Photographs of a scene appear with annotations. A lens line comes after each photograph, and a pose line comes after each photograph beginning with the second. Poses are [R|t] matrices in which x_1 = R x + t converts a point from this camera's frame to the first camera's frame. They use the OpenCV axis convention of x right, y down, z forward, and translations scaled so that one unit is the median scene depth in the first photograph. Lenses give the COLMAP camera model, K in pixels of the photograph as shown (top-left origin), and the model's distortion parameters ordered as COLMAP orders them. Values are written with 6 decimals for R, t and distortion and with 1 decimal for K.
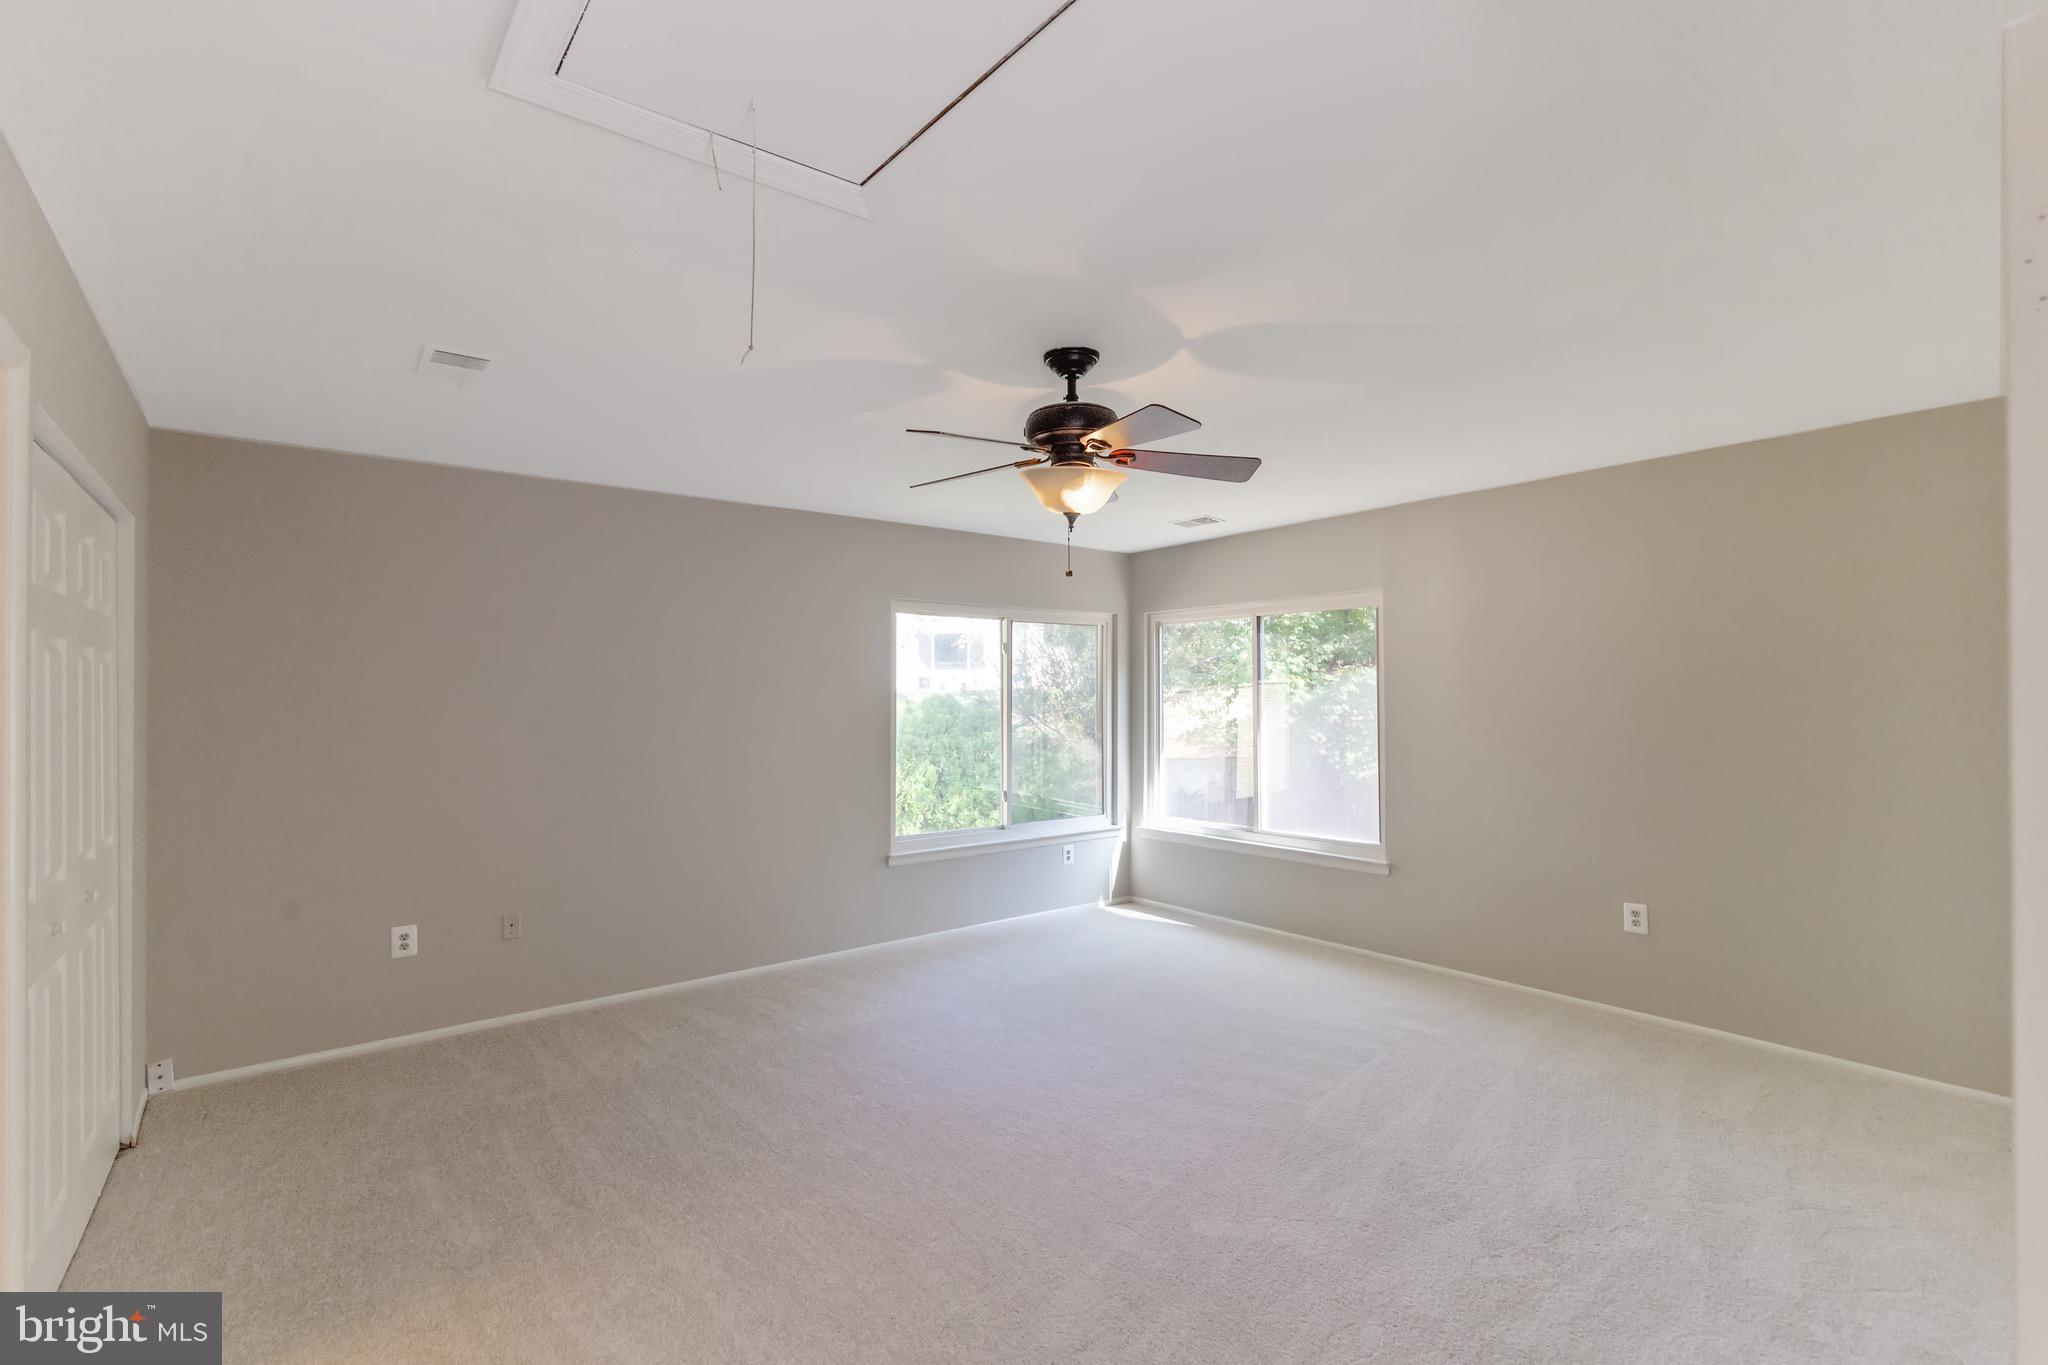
lens RADIAL K [[937.8, 0, 1027.1], [0, 937.8, 679.7], [0, 0, 1]] dist [-0.001484, 0.000447]
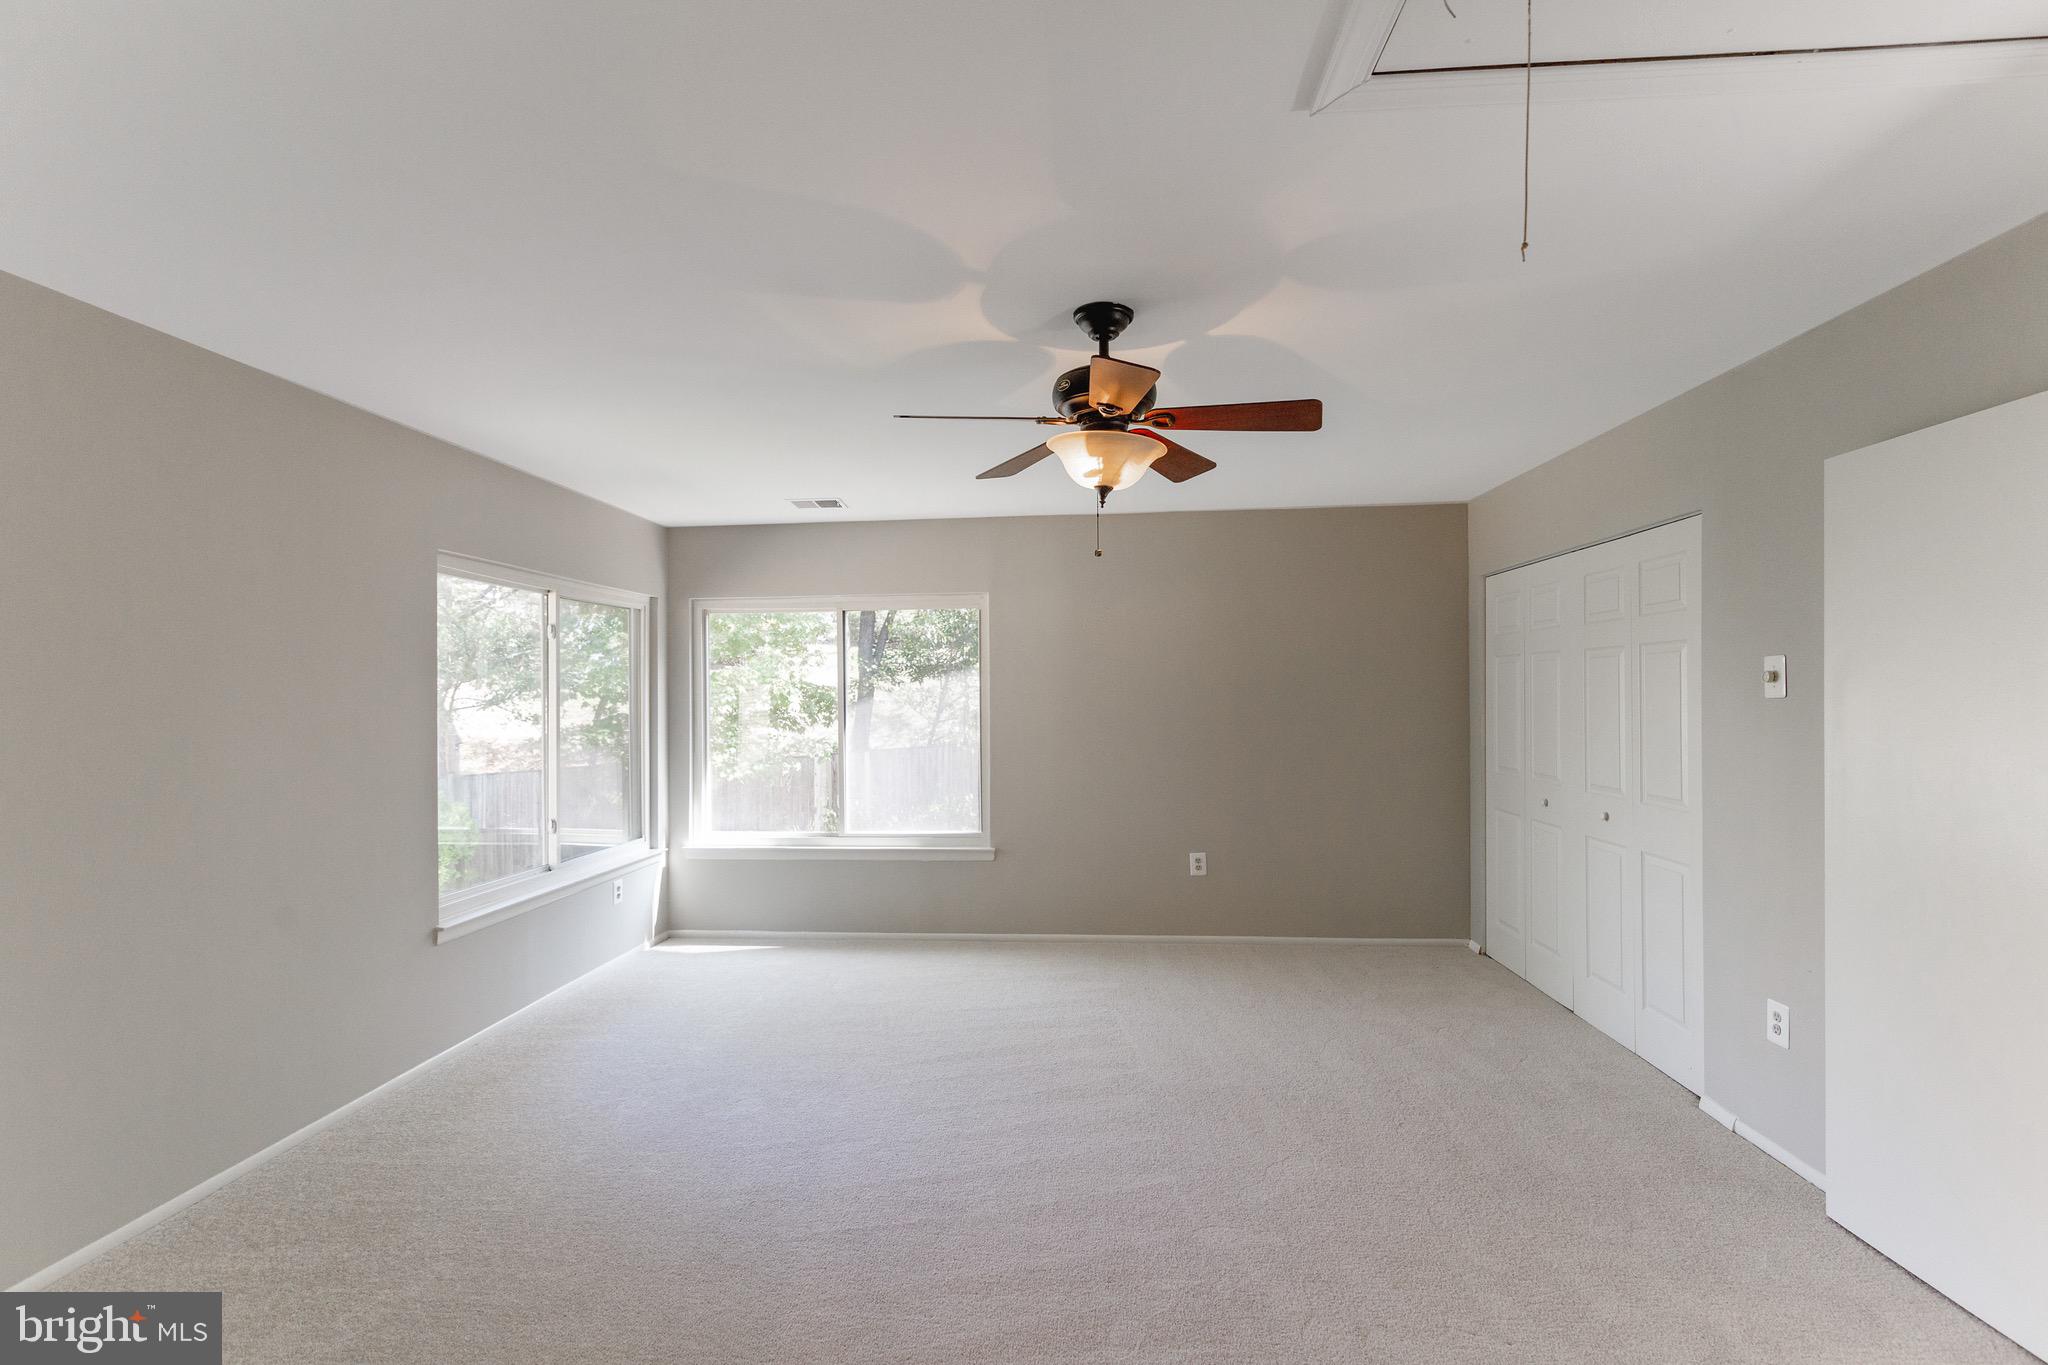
lens RADIAL K [[937.8, 0, 1022.5], [0, 937.8, 694.6], [0, 0, 1]] dist [-0.001484, 0.000447]
pose [[0.684364, -0.001188, 0.729140, -0.325477], [-0.007433, 0.999935, 0.008606, 0.008227], [-0.729103, -0.011310, 0.684311, 0.209859]]
